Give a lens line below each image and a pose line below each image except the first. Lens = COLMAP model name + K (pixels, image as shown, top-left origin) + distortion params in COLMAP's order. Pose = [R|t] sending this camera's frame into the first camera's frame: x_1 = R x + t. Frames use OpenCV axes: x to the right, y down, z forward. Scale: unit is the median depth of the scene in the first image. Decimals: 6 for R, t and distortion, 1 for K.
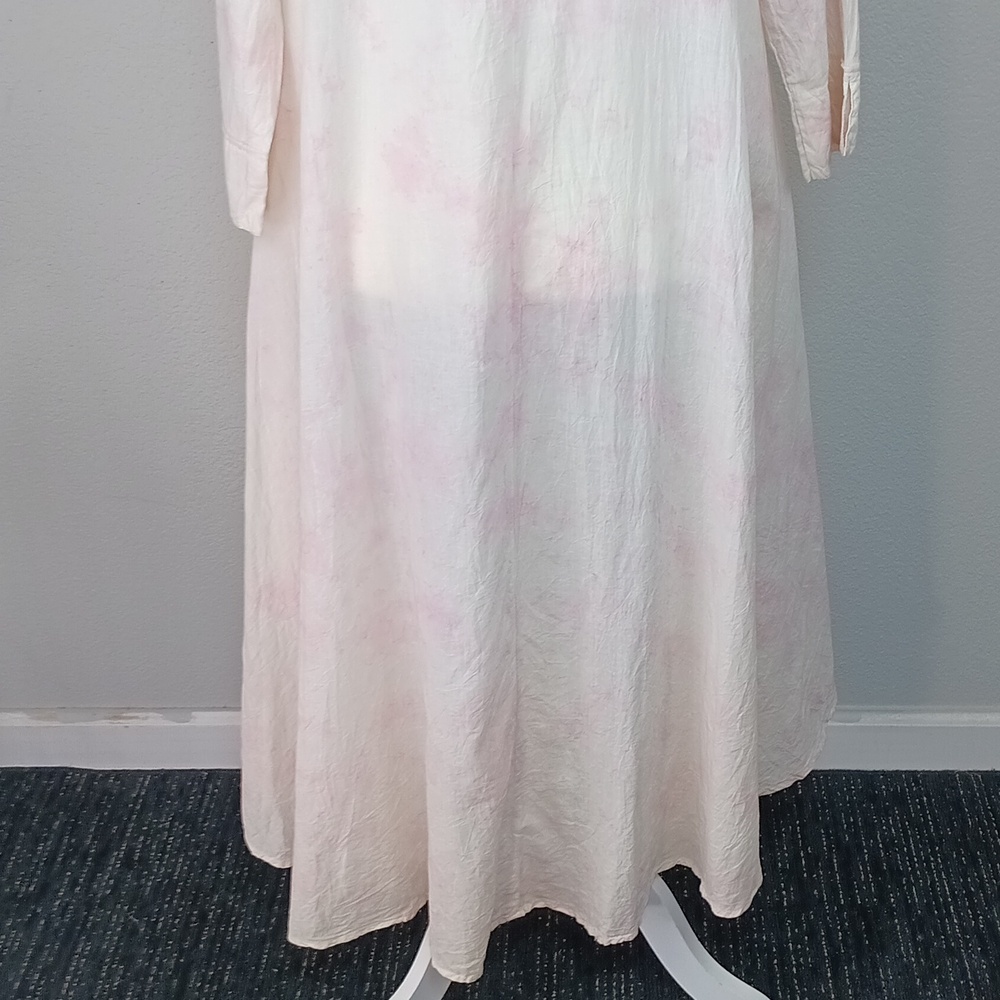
lens RADIAL K [[1729.0, 0, 488.7], [0, 1729.0, 500.5], [0, 0, 1]] dist [0.135373, -0.253382]
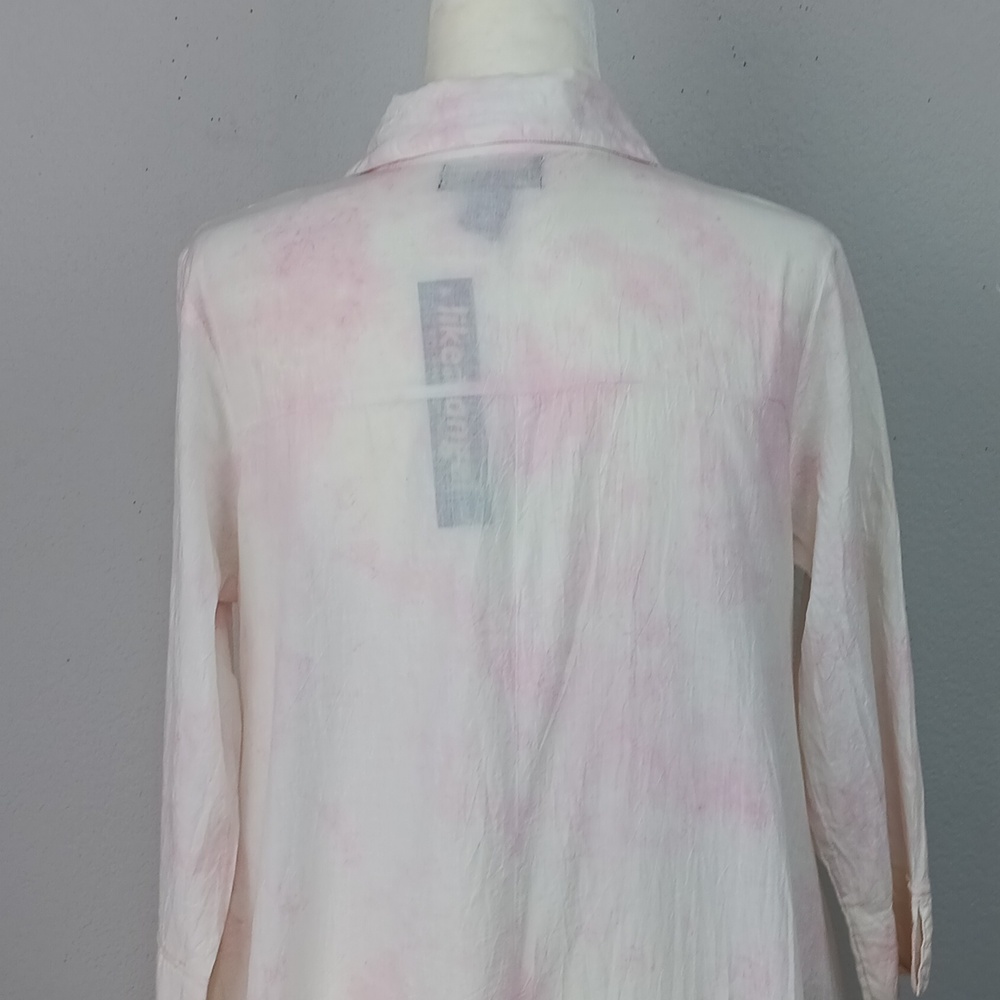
lens RADIAL K [[1729.0, 0, 488.7], [0, 1729.0, 500.5], [0, 0, 1]] dist [0.135373, -0.253382]
pose [[0.999583, 0.028345, 0.005450, -0.007713], [-0.025081, 0.946419, -0.321967, -0.155455], [-0.014284, 0.321696, 0.946735, 0.162310]]
